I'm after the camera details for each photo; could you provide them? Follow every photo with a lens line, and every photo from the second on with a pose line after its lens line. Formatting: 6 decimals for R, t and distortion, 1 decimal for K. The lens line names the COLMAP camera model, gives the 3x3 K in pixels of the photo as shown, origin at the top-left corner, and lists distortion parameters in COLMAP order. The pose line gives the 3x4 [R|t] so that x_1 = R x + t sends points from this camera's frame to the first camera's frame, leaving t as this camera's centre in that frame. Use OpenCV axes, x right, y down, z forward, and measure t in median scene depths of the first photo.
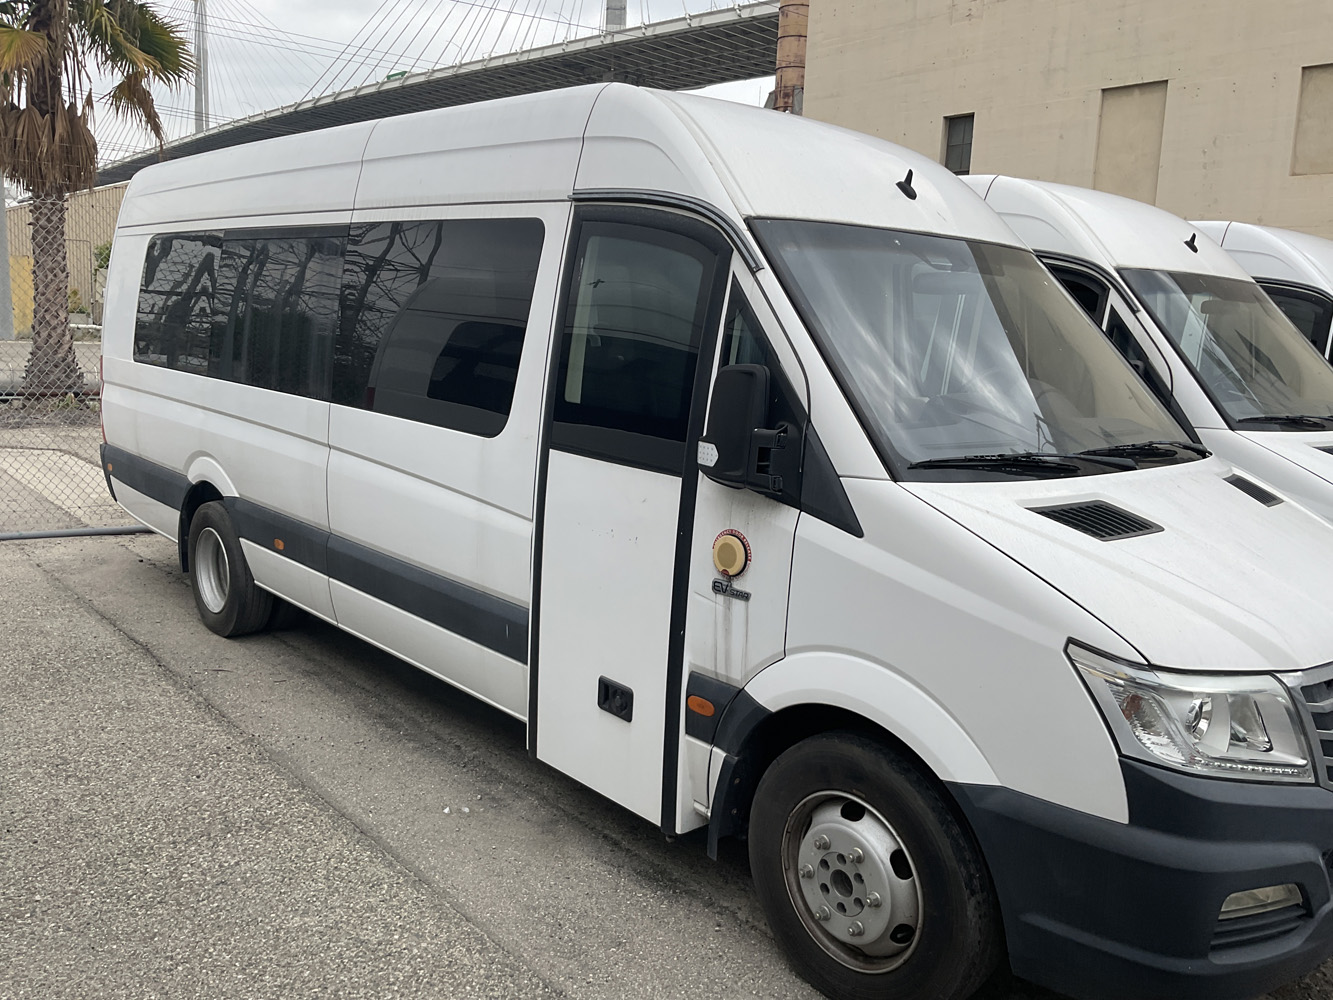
lens RADIAL K [[1106.1, 0, 669.0], [0, 1106.1, 495.9], [0, 0, 1]] dist [0.063578, -0.116068]
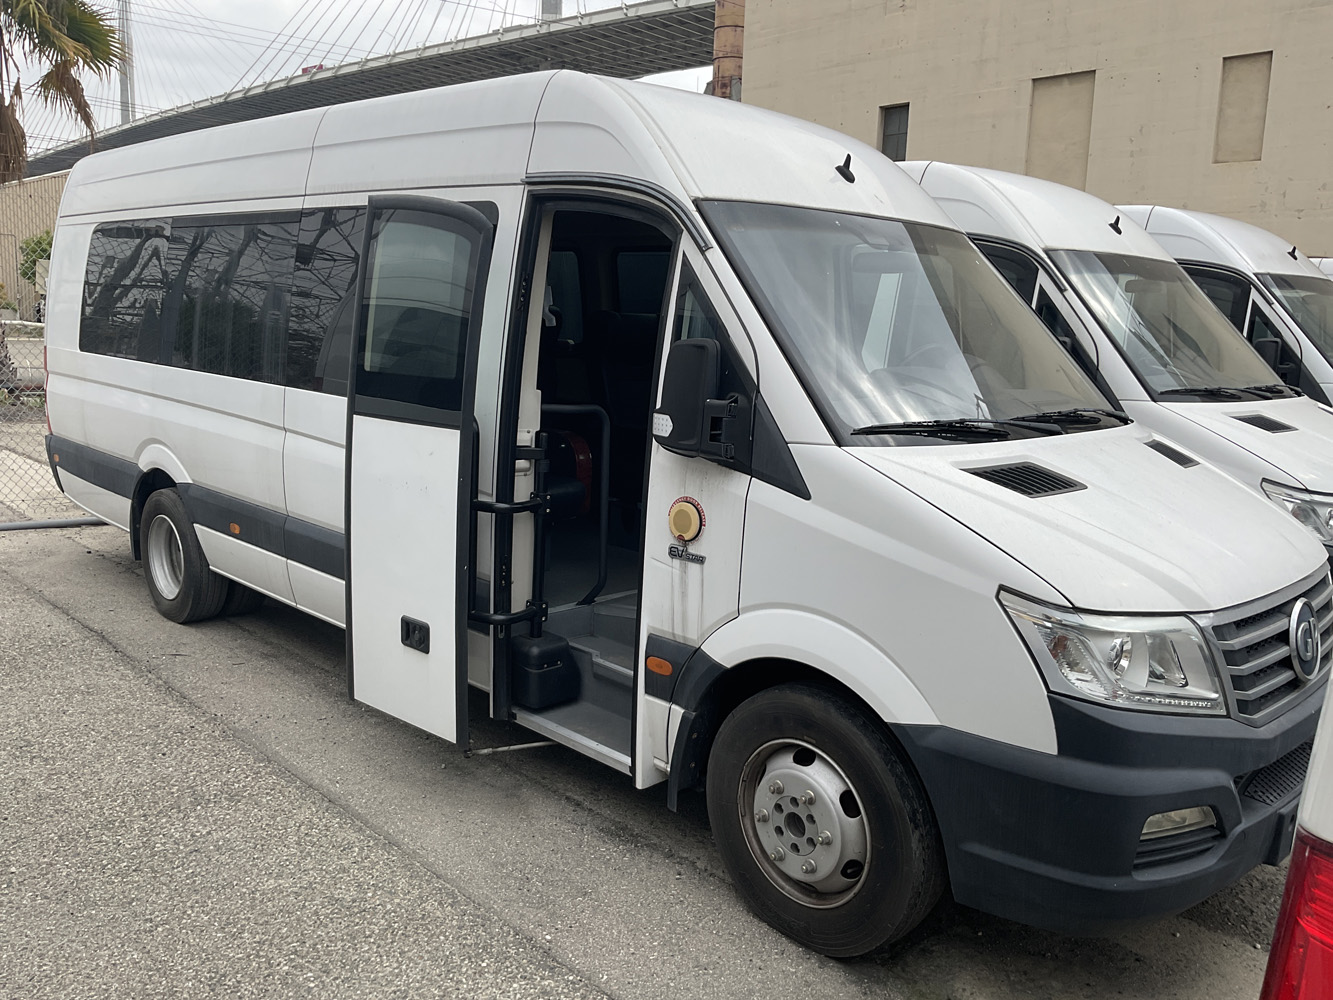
lens RADIAL K [[1106.1, 0, 668.0], [0, 1106.1, 497.8], [0, 0, 1]] dist [0.063578, -0.116068]
pose [[0.998673, -0.016717, 0.048708, -0.011298], [0.016271, 0.999822, 0.009542, 0.020357], [-0.048859, -0.008737, 0.998767, -0.047022]]
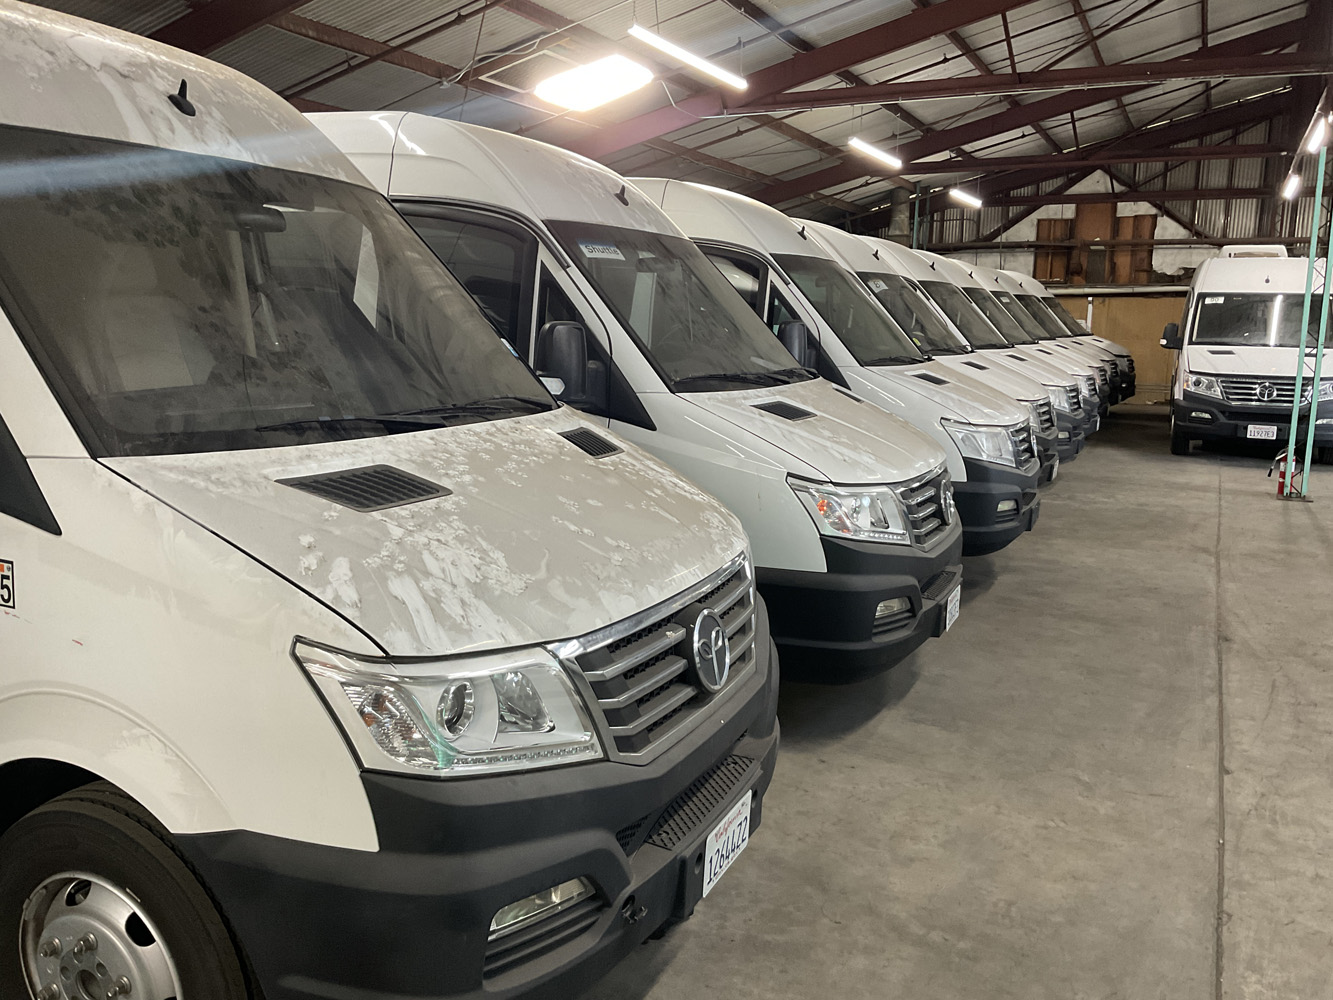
lens RADIAL K [[1106.1, 0, 677.1], [0, 1106.1, 510.2], [0, 0, 1]] dist [0.063578, -0.116068]
pose [[0.916311, -0.088648, 0.390533, 0.233645], [0.078178, 0.996026, 0.042660, 0.017722], [-0.392763, -0.008559, 0.919600, 0.113789]]
